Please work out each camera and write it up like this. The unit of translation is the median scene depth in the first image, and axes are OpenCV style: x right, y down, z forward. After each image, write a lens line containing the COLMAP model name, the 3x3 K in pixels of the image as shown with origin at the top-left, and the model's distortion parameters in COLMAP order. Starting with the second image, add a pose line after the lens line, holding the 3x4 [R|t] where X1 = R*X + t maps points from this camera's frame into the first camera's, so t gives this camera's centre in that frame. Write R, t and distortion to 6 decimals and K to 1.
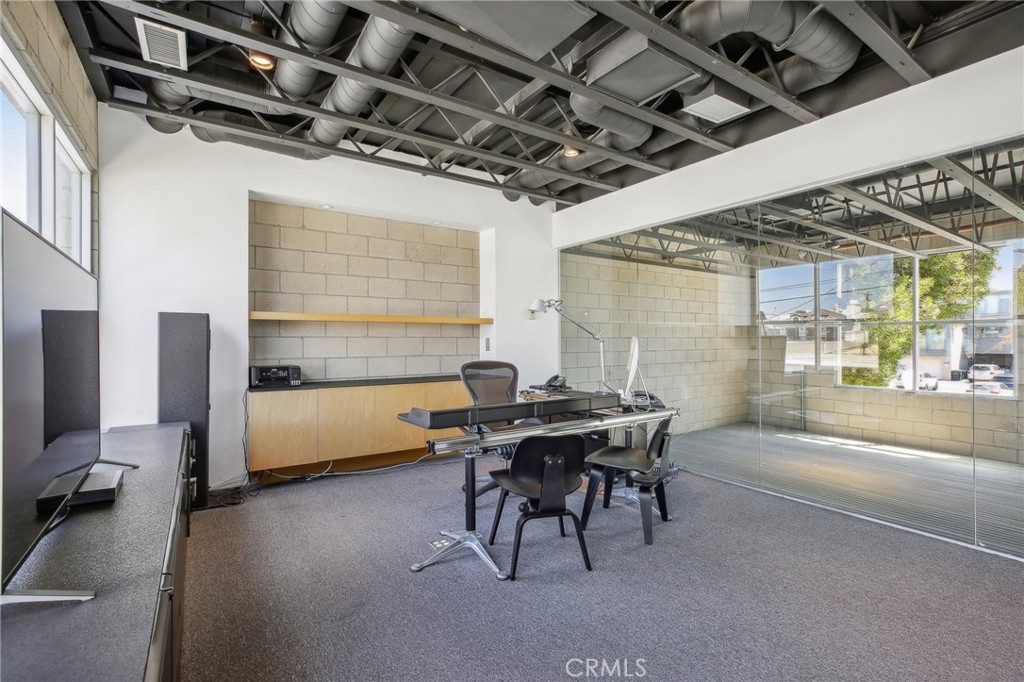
lens RADIAL K [[473.7, 0, 510.7], [0, 473.7, 343.5], [0, 0, 1]] dist [-0.010129, 0.001397]
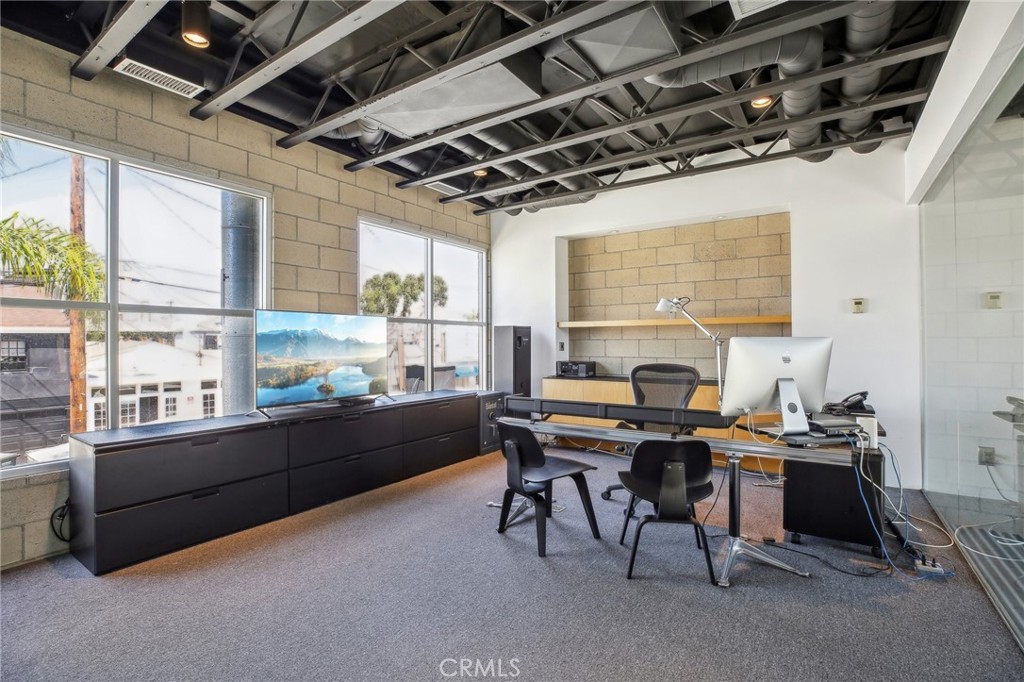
lens RADIAL K [[473.7, 0, 505.8], [0, 473.7, 342.6], [0, 0, 1]] dist [-0.010129, 0.001397]
pose [[0.376739, 0.002760, -0.926315, 0.657575], [-0.000212, 0.999996, 0.002894, -0.009973], [0.926319, -0.000894, 0.376738, 0.297573]]
